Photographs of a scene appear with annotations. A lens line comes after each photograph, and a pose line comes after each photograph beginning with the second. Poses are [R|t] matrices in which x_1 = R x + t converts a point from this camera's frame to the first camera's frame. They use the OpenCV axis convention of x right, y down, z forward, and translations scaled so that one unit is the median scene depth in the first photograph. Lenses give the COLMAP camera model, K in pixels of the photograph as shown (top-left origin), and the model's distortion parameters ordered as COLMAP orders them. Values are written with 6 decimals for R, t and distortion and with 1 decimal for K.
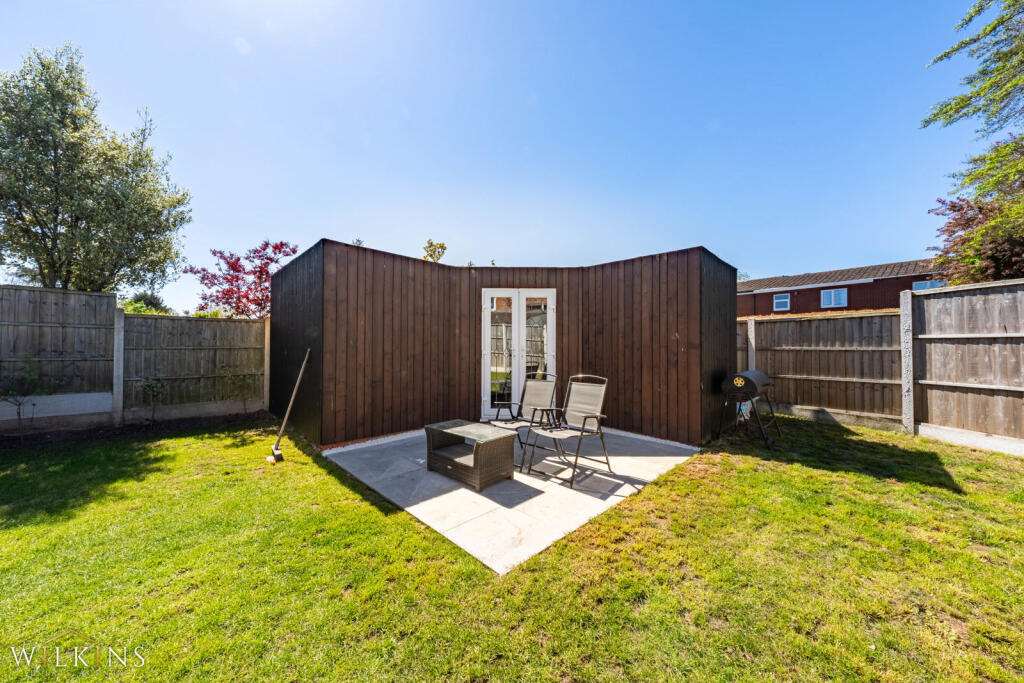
lens RADIAL K [[343.6, 0, 512.4], [0, 343.6, 344.0], [0, 0, 1]] dist [-0.000022, -0.000001]
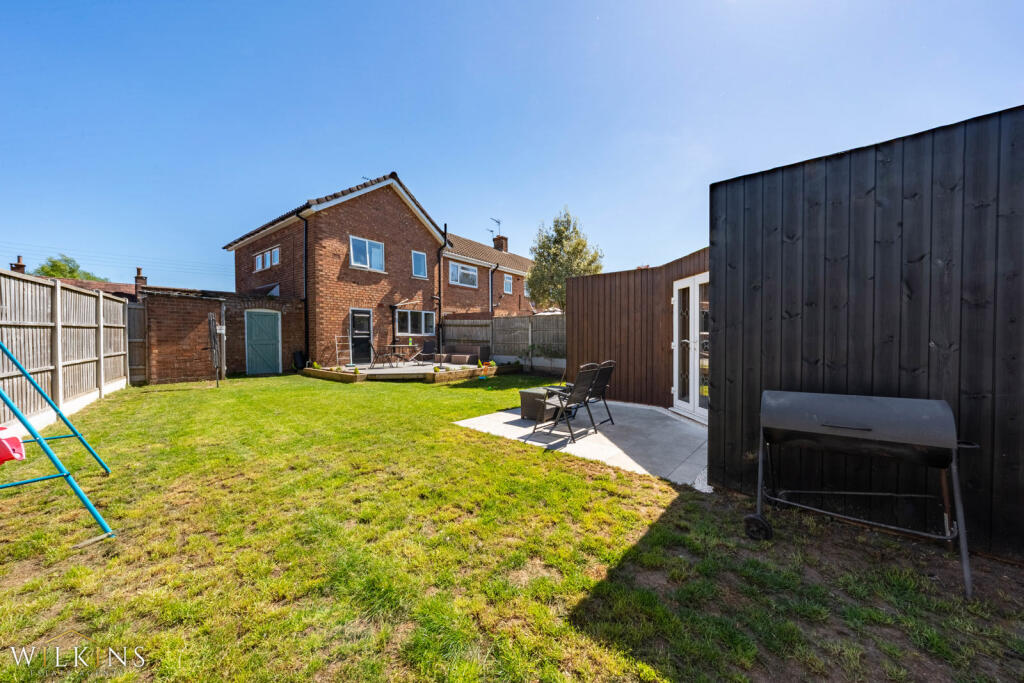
lens RADIAL K [[343.6, 0, 511.5], [0, 343.6, 341.2], [0, 0, 1]] dist [-0.000022, -0.000001]
pose [[0.072767, 0.011734, -0.997280, 1.236273], [0.012464, 0.999842, 0.012673, -0.005315], [0.997271, -0.013352, 0.072609, 0.584361]]
